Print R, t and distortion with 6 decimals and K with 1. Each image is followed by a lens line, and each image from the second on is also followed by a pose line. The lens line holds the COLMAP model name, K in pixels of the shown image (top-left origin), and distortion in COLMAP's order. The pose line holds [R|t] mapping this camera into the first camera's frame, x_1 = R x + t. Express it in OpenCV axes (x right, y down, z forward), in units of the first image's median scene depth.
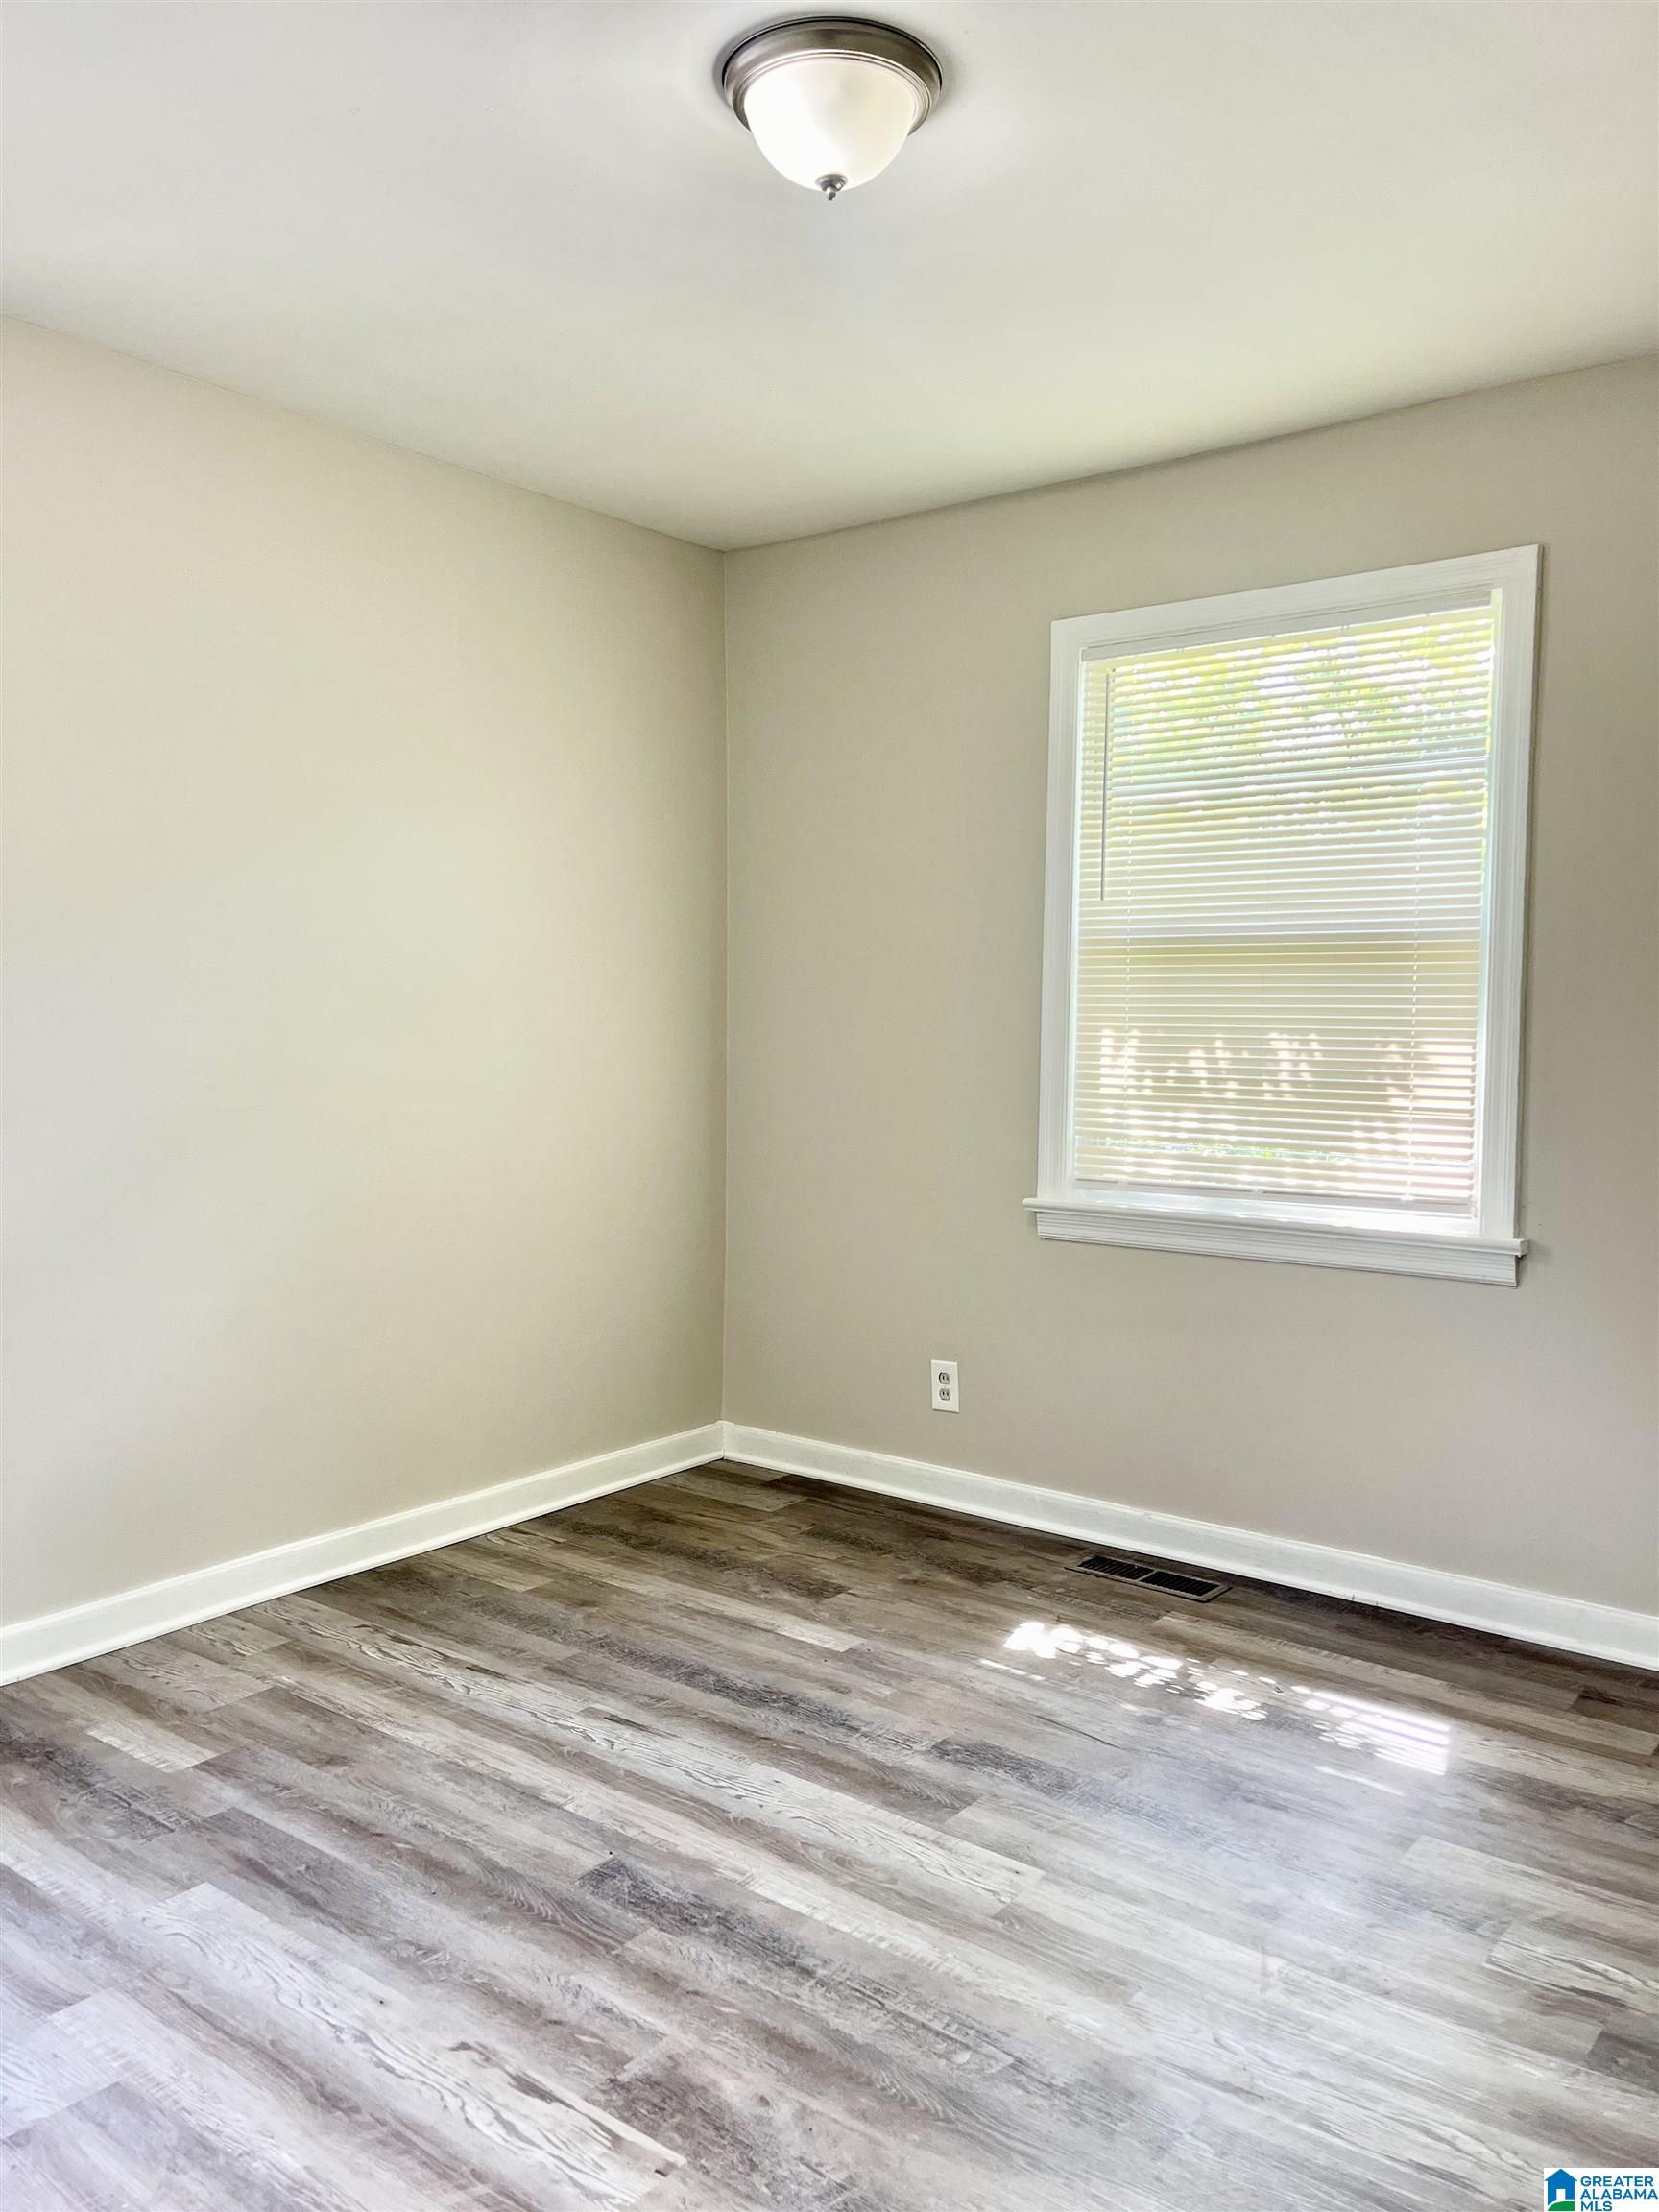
lens RADIAL K [[1765.9, 0, 829.5], [0, 1765.9, 1106.0], [0, 0, 1]] dist [0.039139, -0.005540]
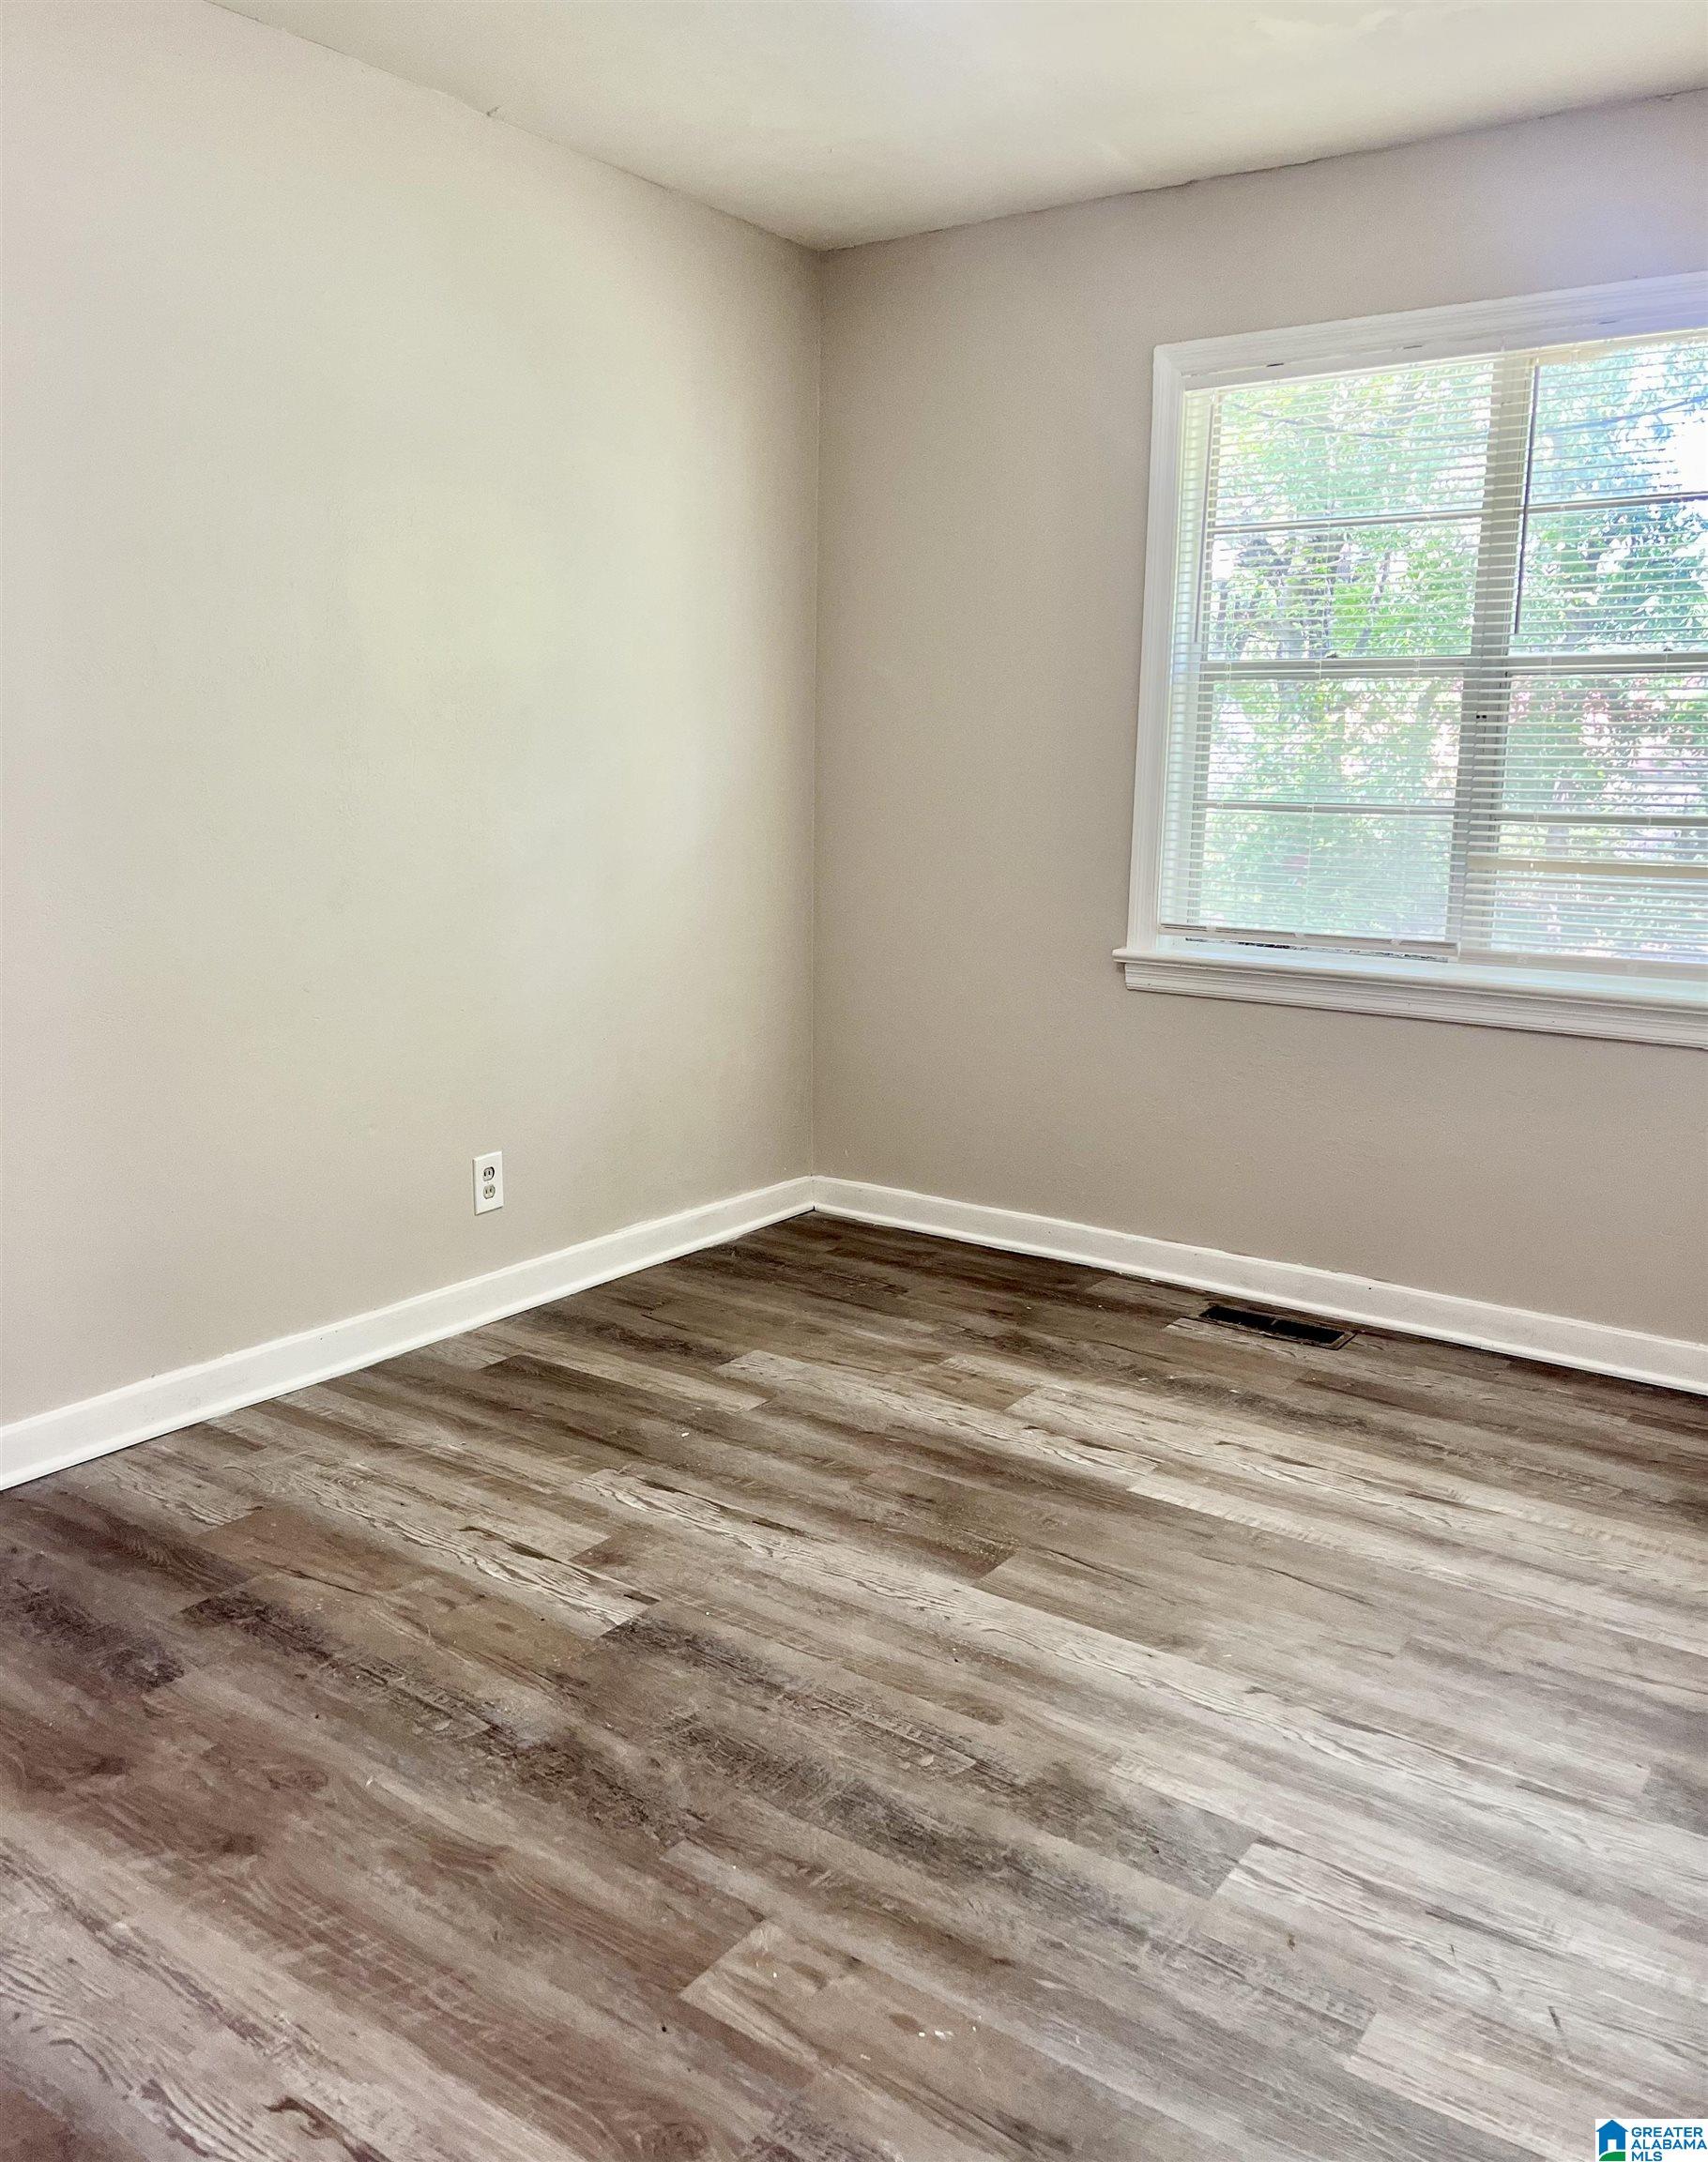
lens RADIAL K [[1714.9, 0, 854.0], [0, 1714.9, 1081.0], [0, 0, 1]] dist [0.001083, 0.001162]
pose [[0.997787, -0.001958, 0.066469, -0.107780], [-0.006353, 0.992188, 0.124589, -0.003963], [-0.066194, -0.124736, 0.989979, 0.092709]]
